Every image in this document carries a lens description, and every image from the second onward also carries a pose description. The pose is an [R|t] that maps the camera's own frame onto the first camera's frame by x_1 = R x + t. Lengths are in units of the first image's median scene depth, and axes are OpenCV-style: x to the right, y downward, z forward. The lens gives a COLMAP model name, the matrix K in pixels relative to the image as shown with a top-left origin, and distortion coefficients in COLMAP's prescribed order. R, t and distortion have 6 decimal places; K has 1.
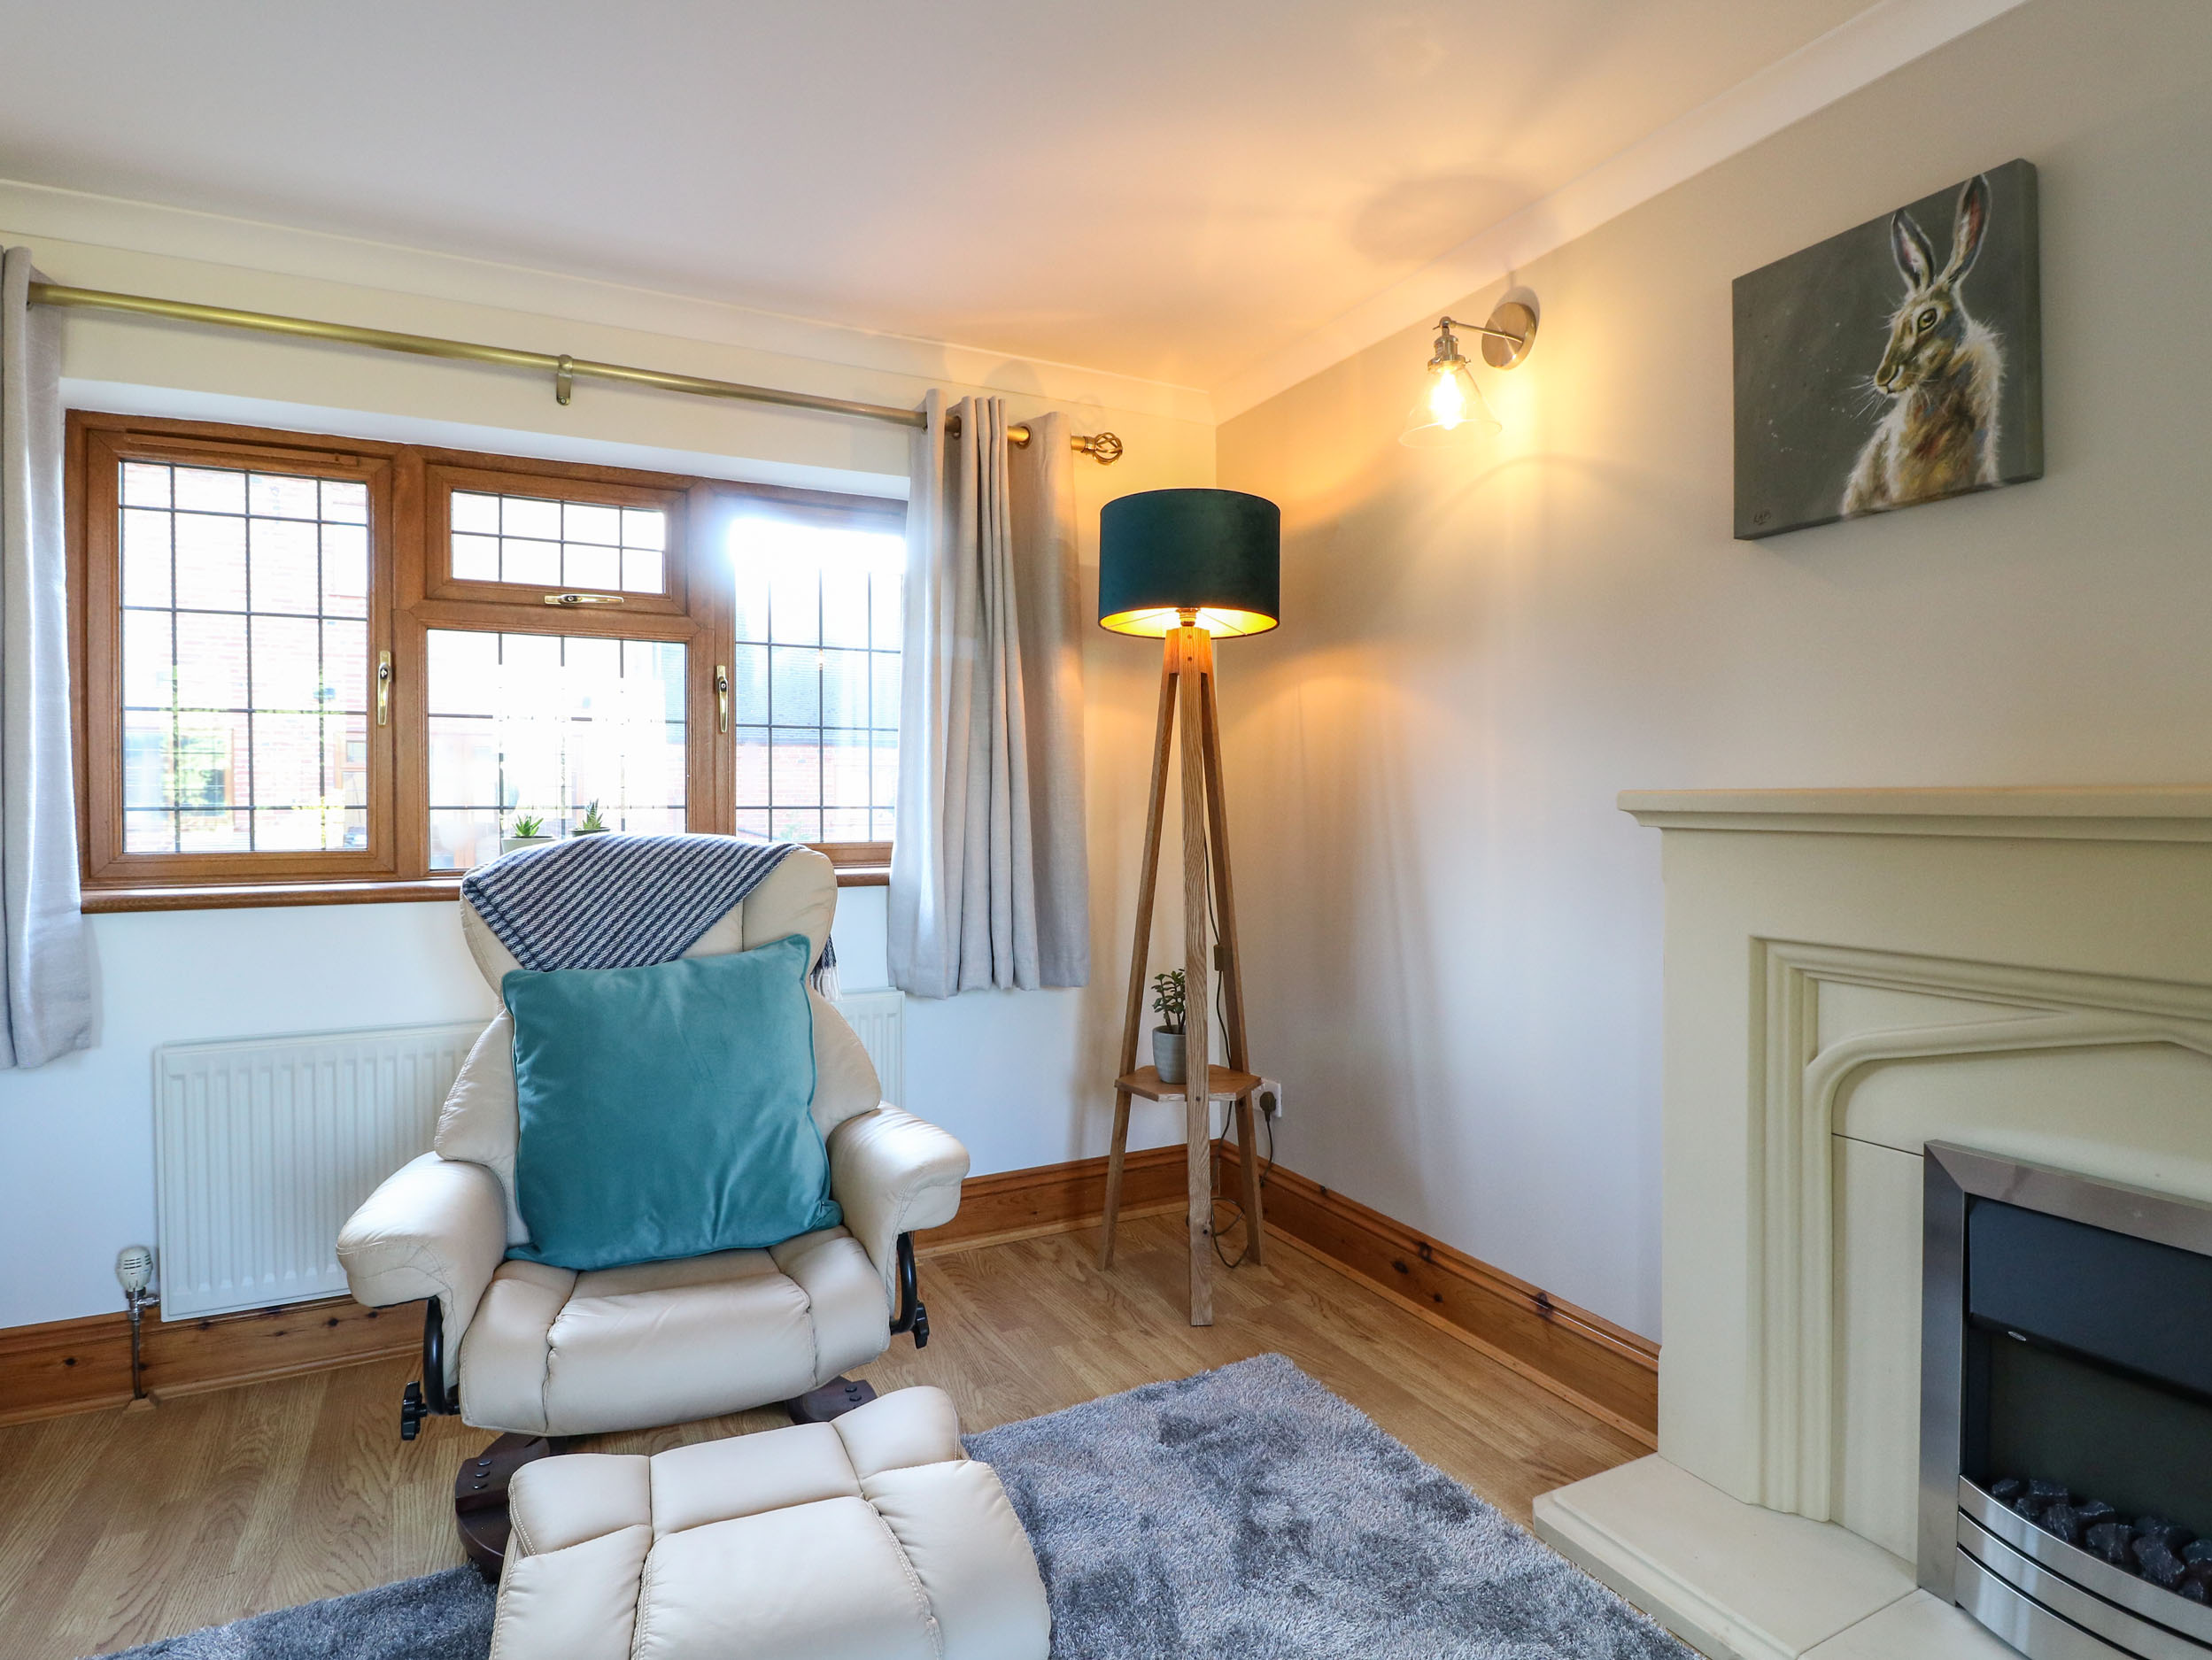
lens RADIAL K [[1199.1, 0, 1109.0], [0, 1199.1, 806.8], [0, 0, 1]] dist [0.004838, -0.013957]
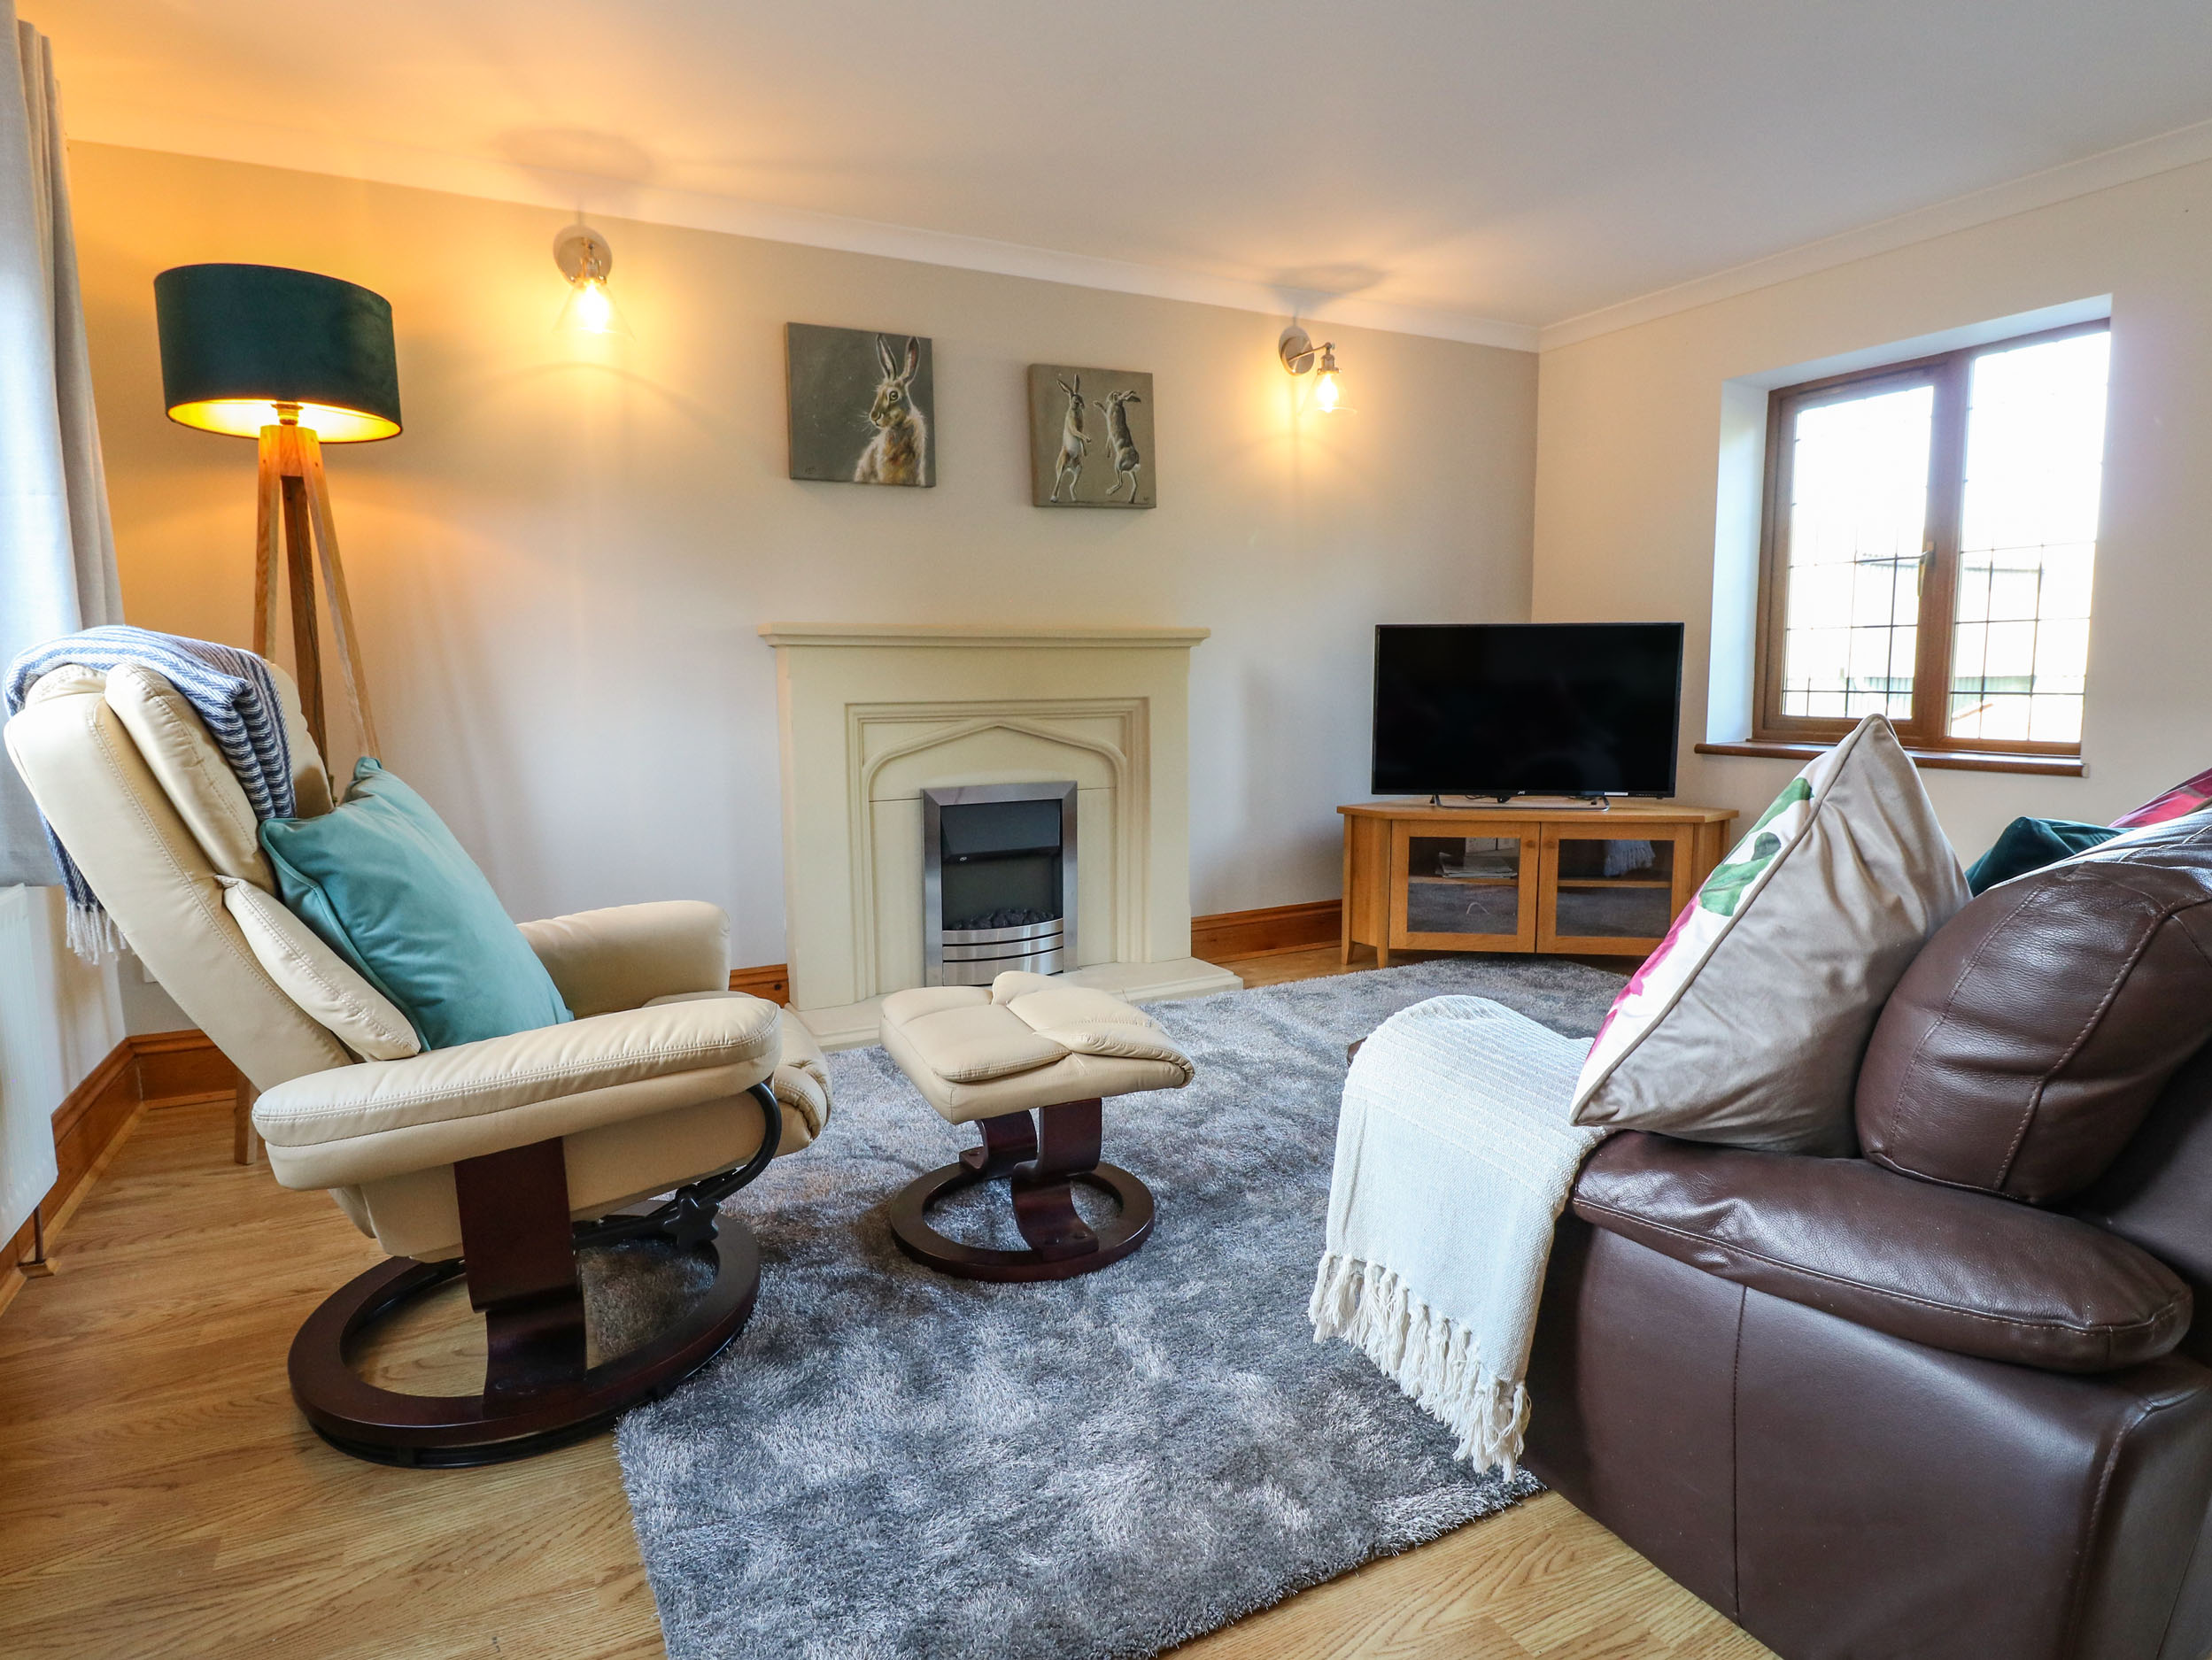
lens RADIAL K [[1232.9, 0, 1109.5], [0, 1232.9, 822.3], [0, 0, 1]] dist [0.001731, 0.000554]
pose [[0.009110, -0.102842, 0.994656, -1.459253], [0.013085, 0.994624, 0.102719, 0.107021], [-0.999873, 0.012079, 0.010407, 0.597368]]
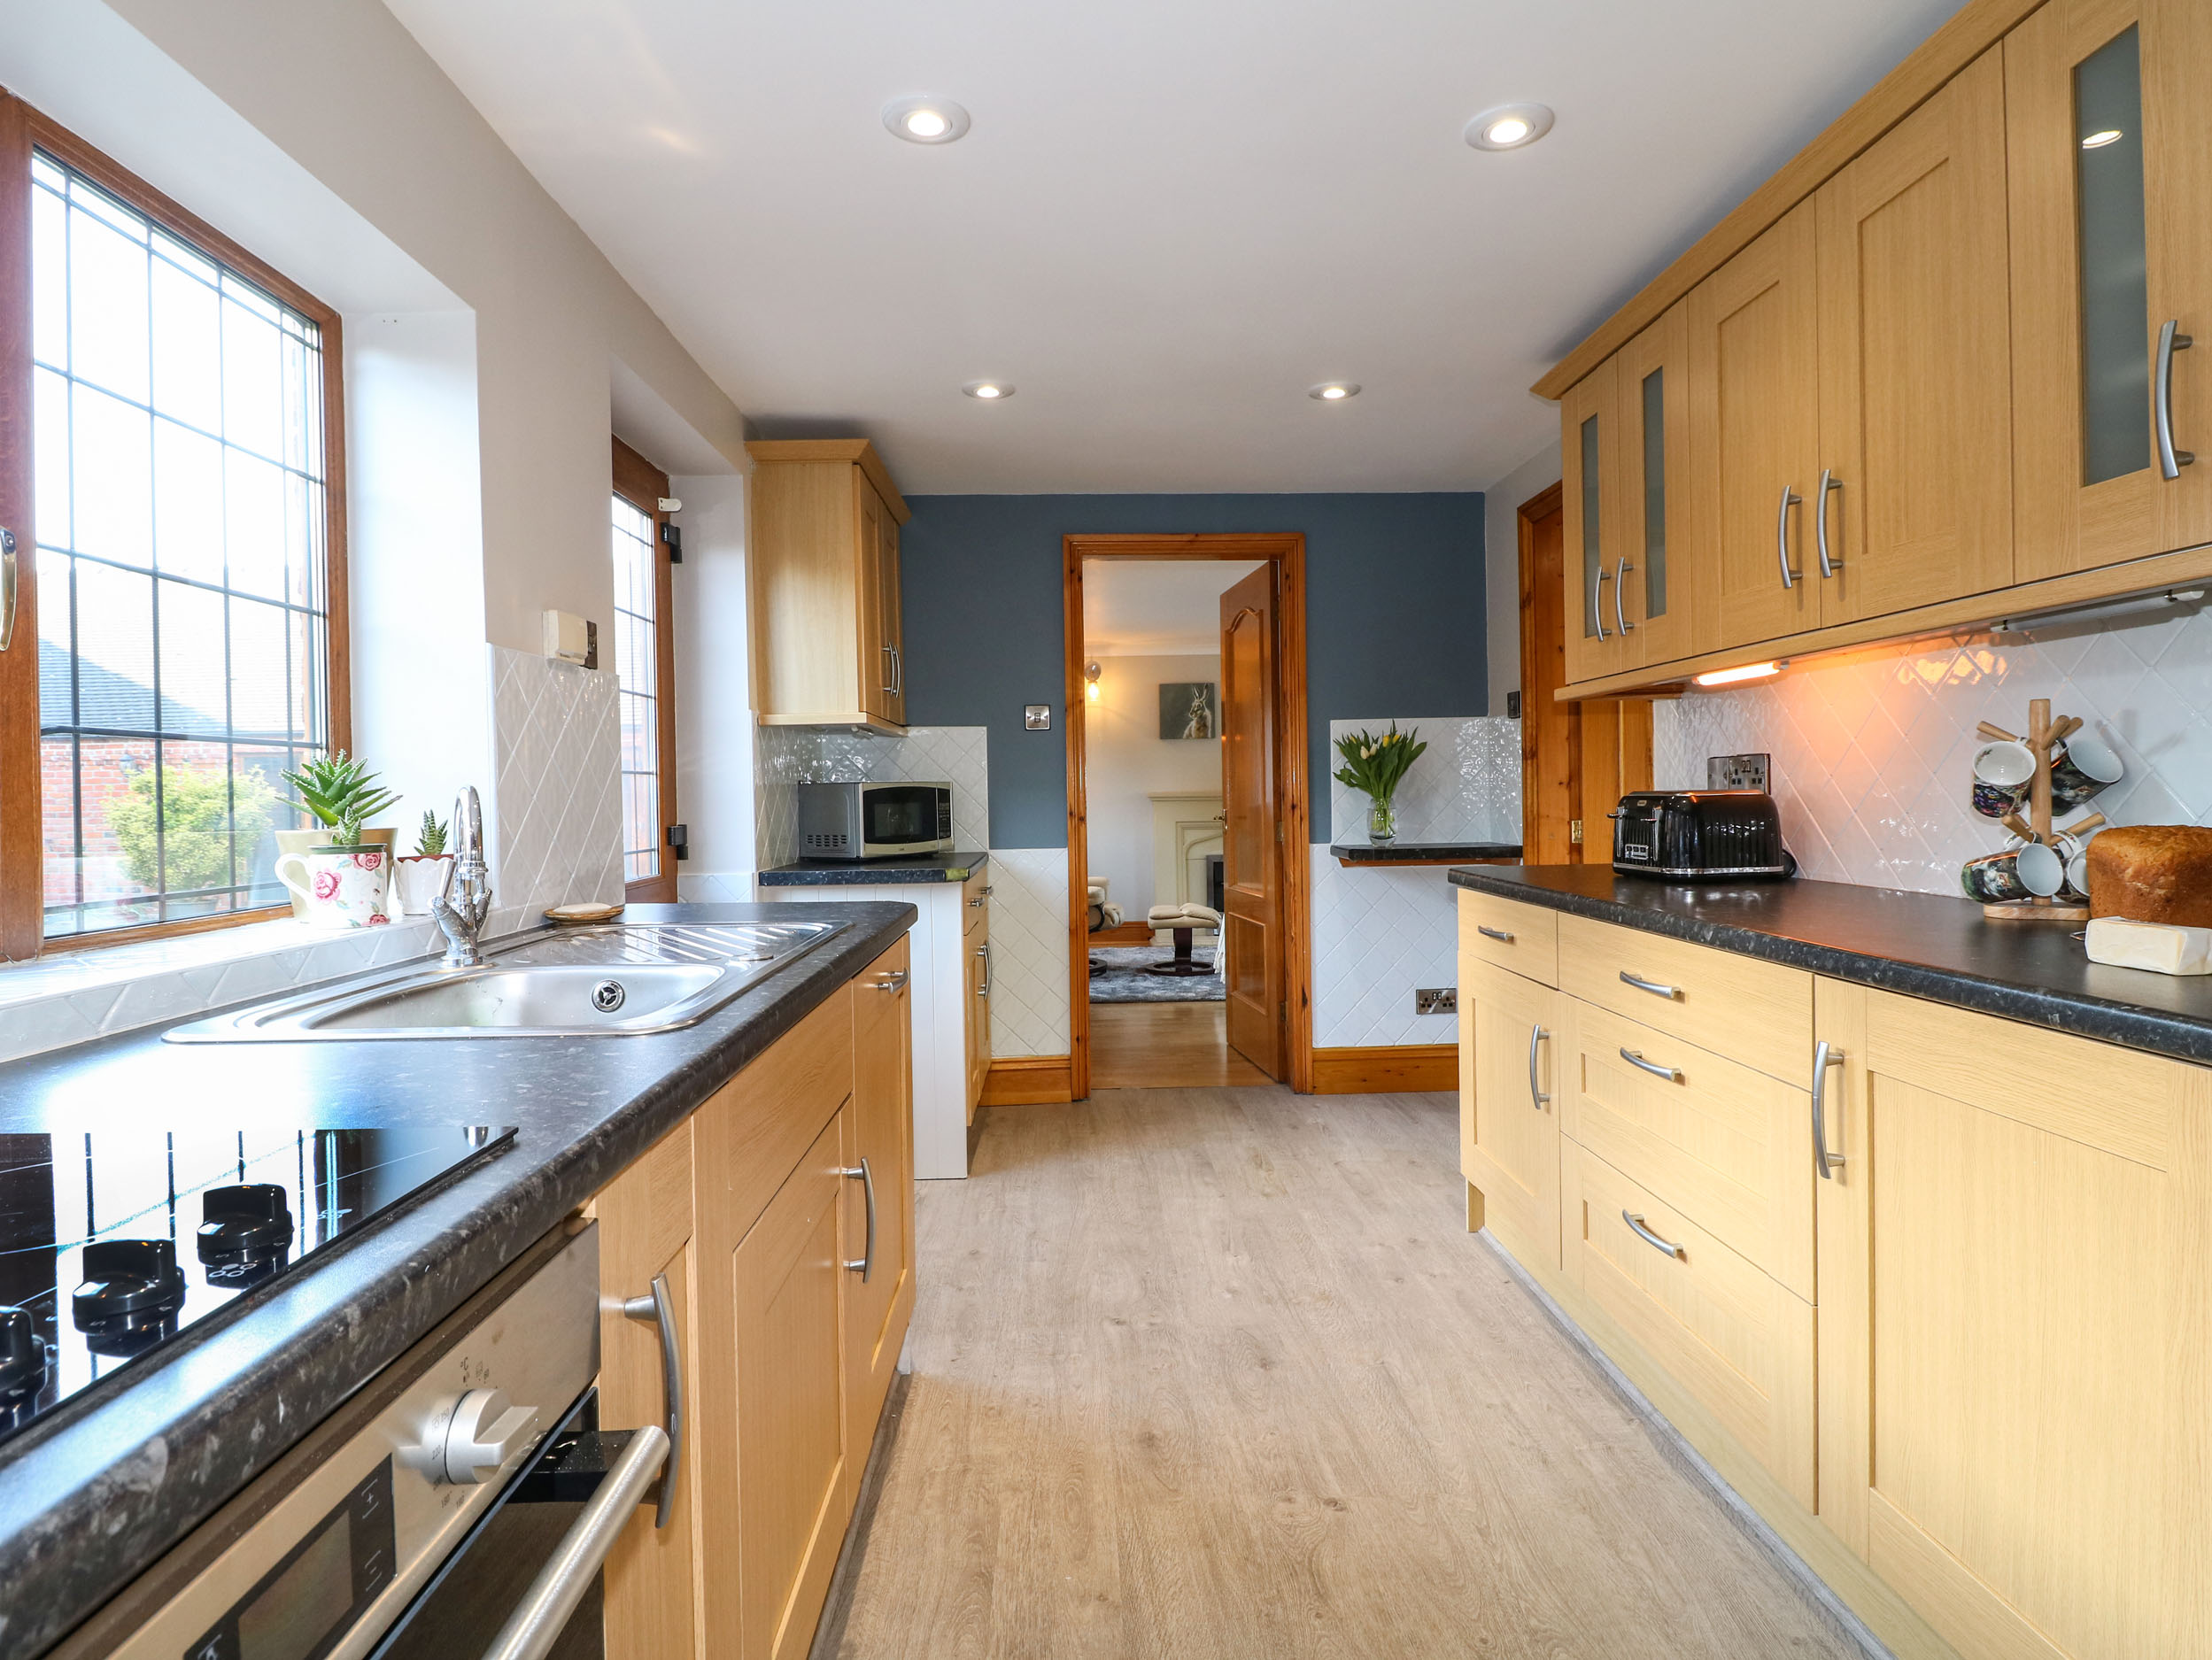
lens RADIAL K [[1176.5, 0, 1103.3], [0, 1176.5, 811.3], [0, 0, 1]] dist [-0.001126, -0.014609]
pose [[0.436689, -0.009895, 0.899558, -4.210045], [0.018194, 0.999832, 0.002166, 0.052249], [-0.899429, 0.015421, 0.436796, -0.915999]]
